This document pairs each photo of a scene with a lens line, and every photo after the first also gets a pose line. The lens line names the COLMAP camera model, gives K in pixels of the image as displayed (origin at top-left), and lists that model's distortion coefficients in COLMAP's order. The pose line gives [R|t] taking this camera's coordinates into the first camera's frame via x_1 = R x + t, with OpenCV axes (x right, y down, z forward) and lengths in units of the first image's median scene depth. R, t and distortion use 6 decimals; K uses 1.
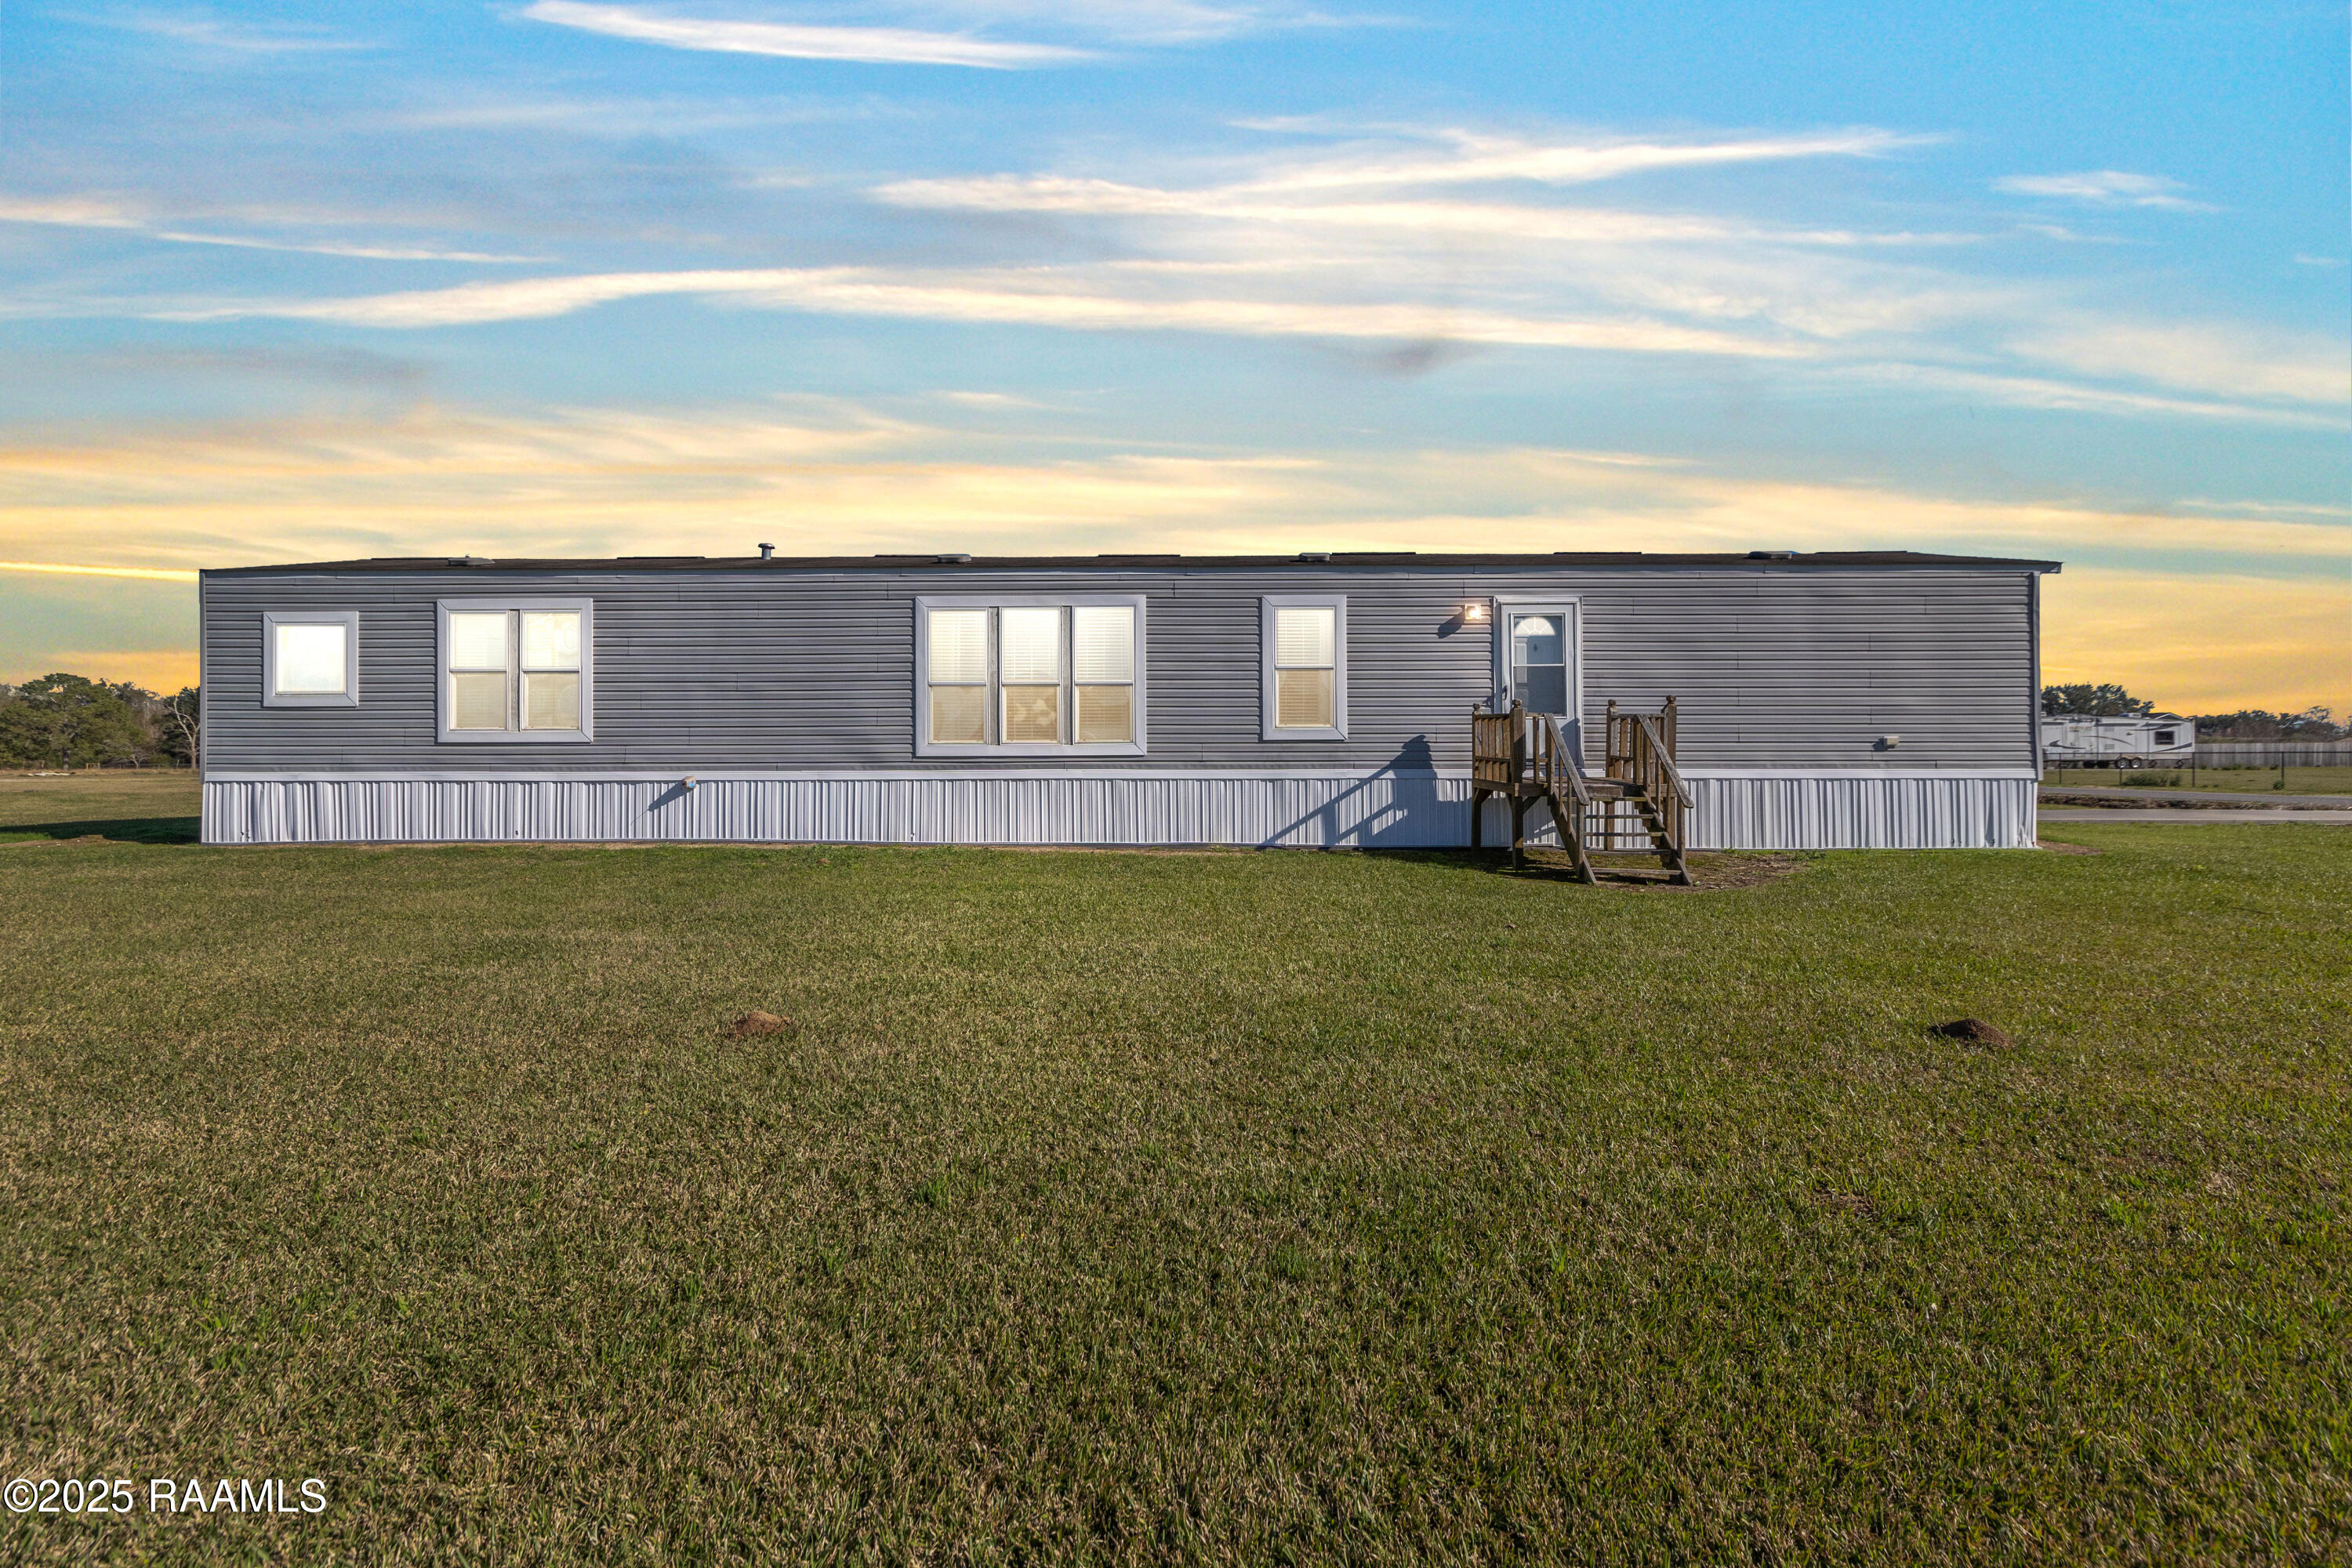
lens RADIAL K [[925.8, 0, 1160.7], [0, 925.8, 744.9], [0, 0, 1]] dist [-0.001992, 0.002553]
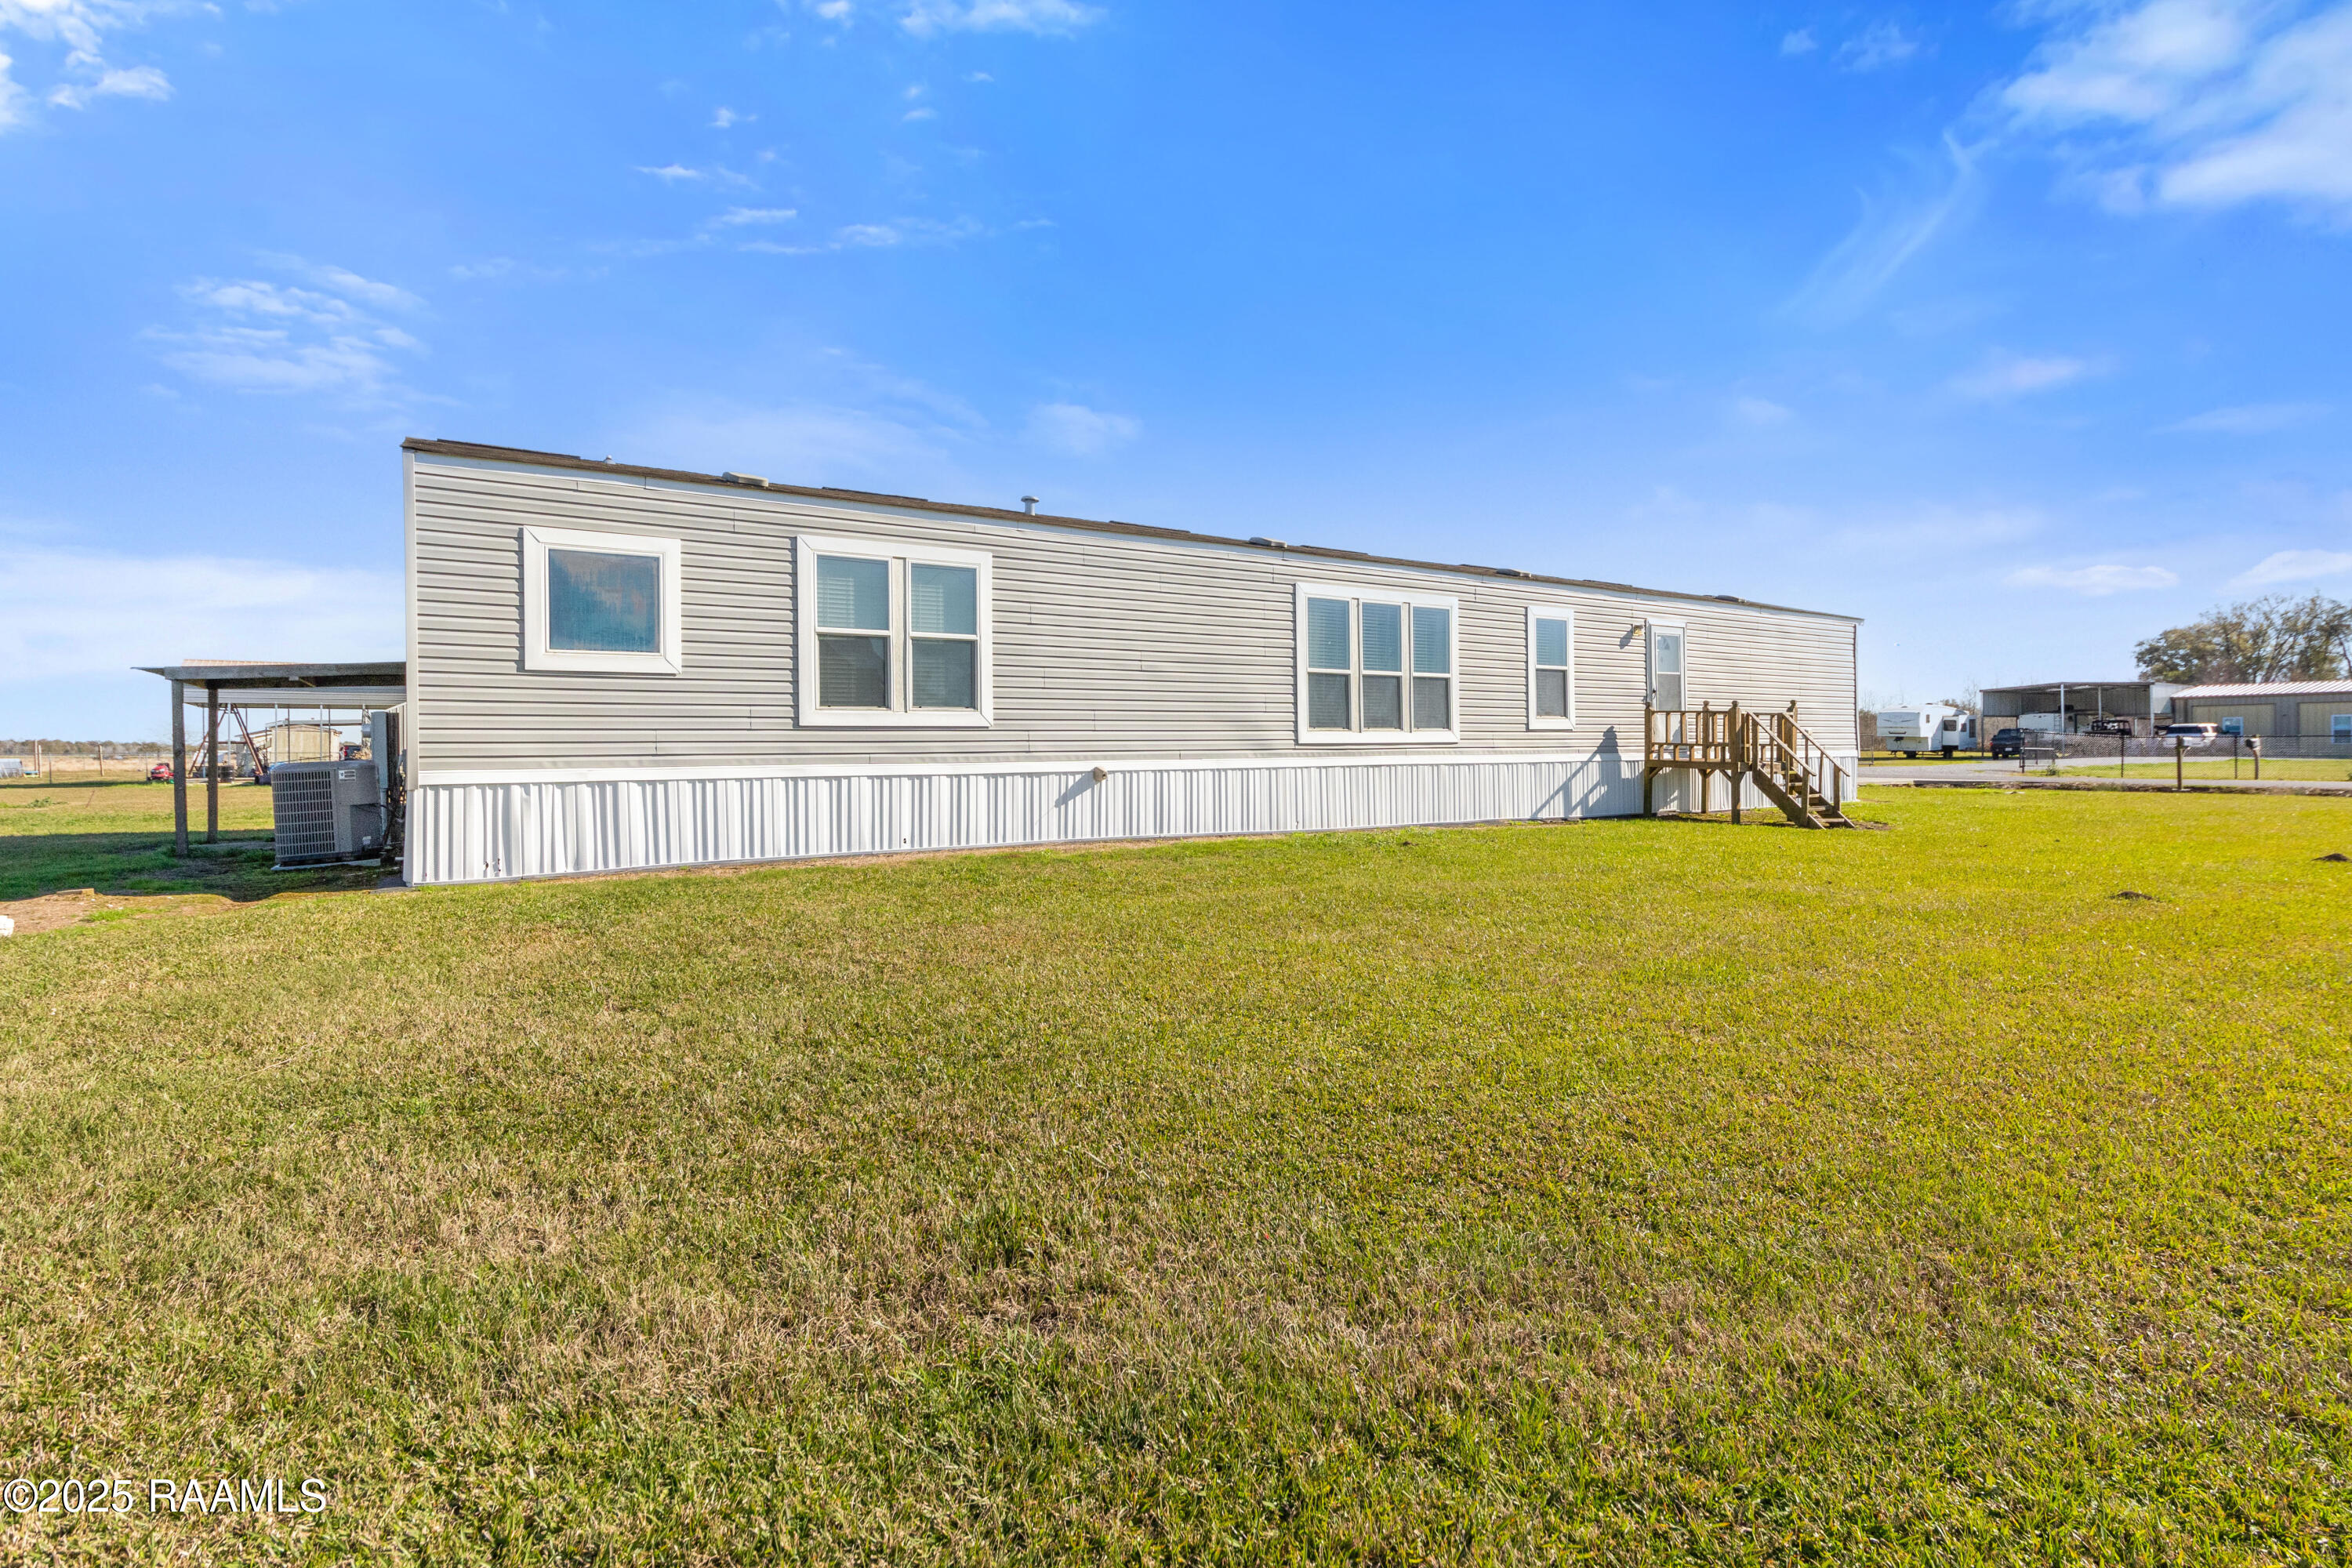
lens RADIAL K [[1084.0, 0, 1177.4], [0, 1084.0, 745.3], [0, 0, 1]] dist [0.001138, -0.000090]
pose [[0.836082, -0.002832, 0.548597, -1.015872], [-0.003701, 0.999935, 0.010803, 0.001898], [-0.548592, -0.011063, 0.836017, 0.097542]]
